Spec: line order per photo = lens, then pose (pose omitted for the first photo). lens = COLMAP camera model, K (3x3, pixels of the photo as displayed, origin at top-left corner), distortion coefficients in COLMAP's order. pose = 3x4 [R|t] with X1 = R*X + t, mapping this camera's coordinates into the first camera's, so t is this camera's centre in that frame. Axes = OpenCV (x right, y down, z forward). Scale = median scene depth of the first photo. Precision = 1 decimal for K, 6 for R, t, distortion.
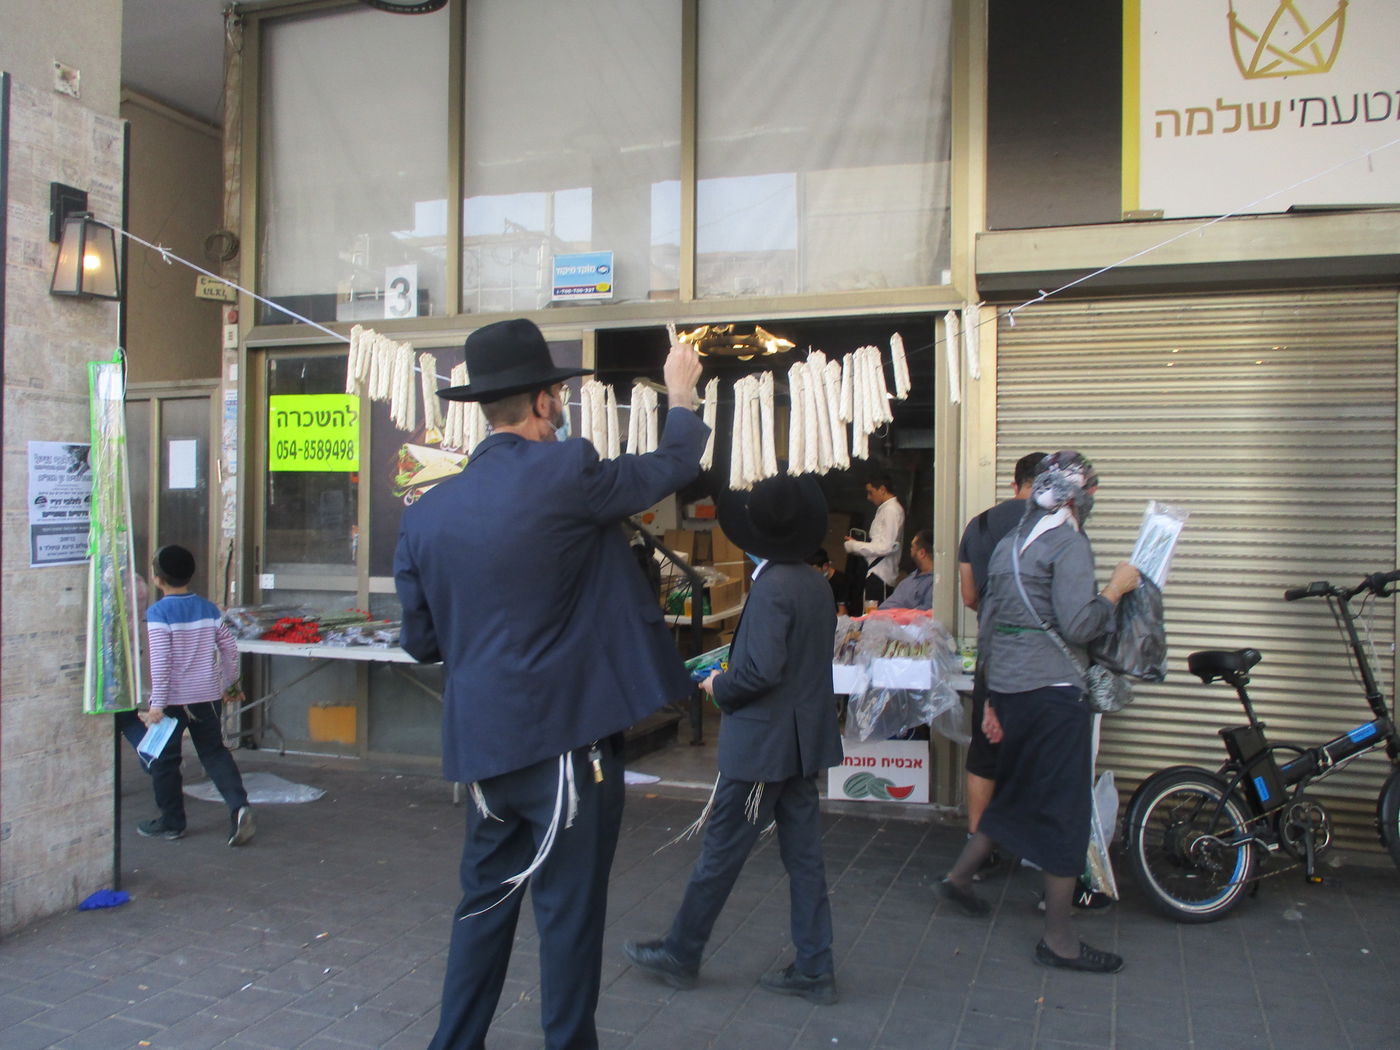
lens RADIAL K [[1108.9, 0, 696.7], [0, 1108.9, 523.6], [0, 0, 1]] dist [-0.027111, -0.000210]
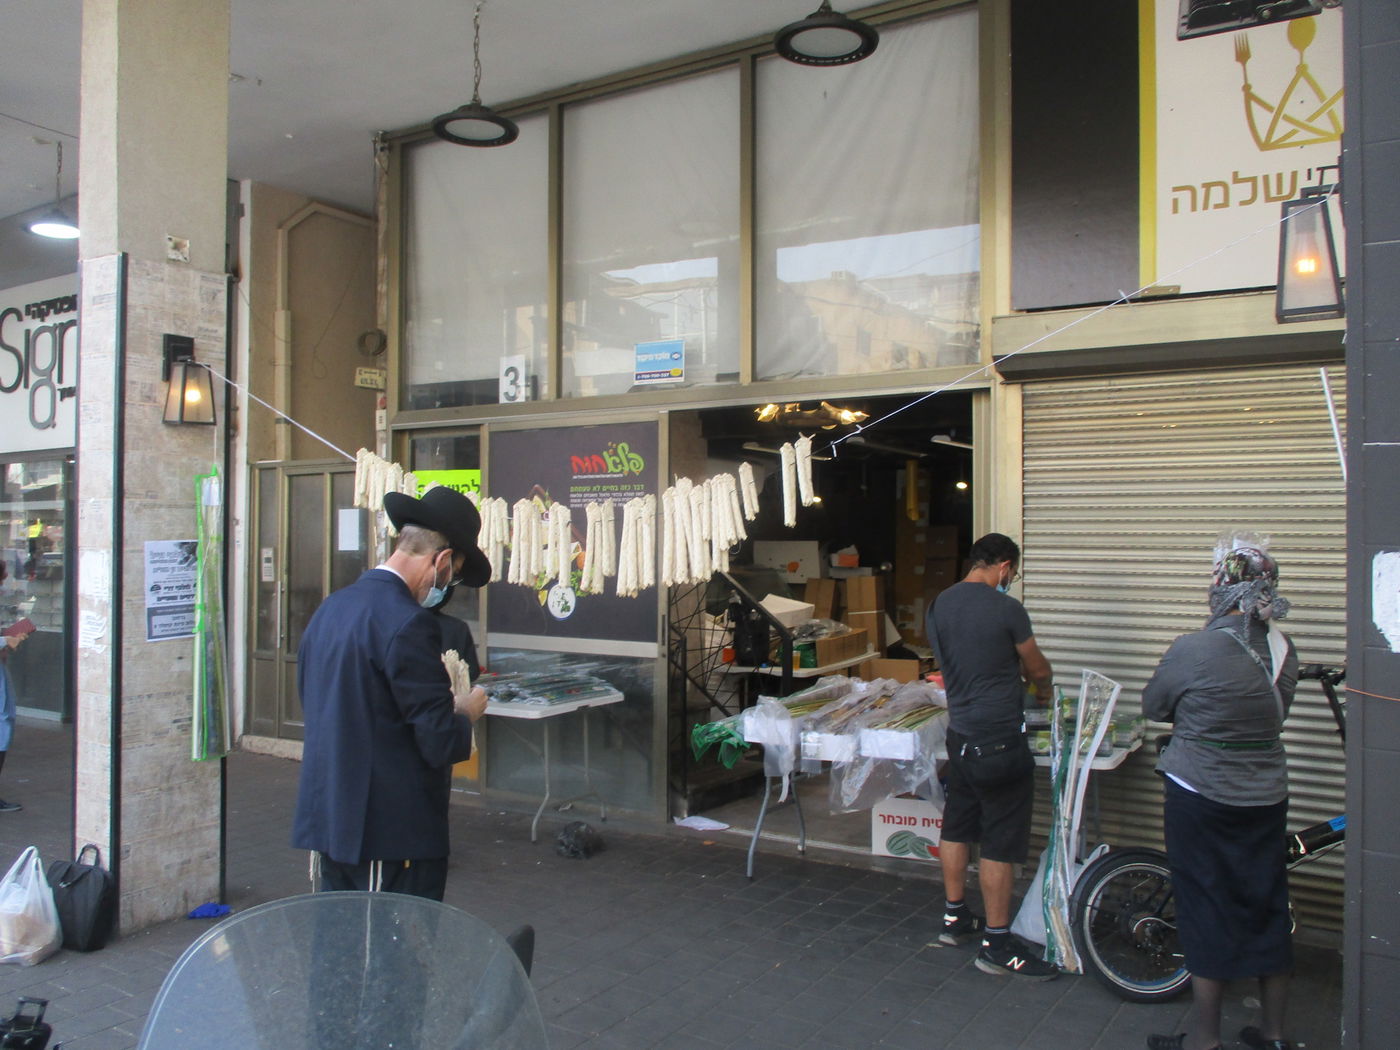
lens RADIAL K [[1108.9, 0, 708.2], [0, 1108.9, 530.1], [0, 0, 1]] dist [-0.027111, -0.000210]
pose [[0.976964, -0.009062, -0.213210, 0.220829], [0.005353, 0.999824, -0.017966, -0.047039], [0.213335, 0.016411, 0.976841, -0.072070]]
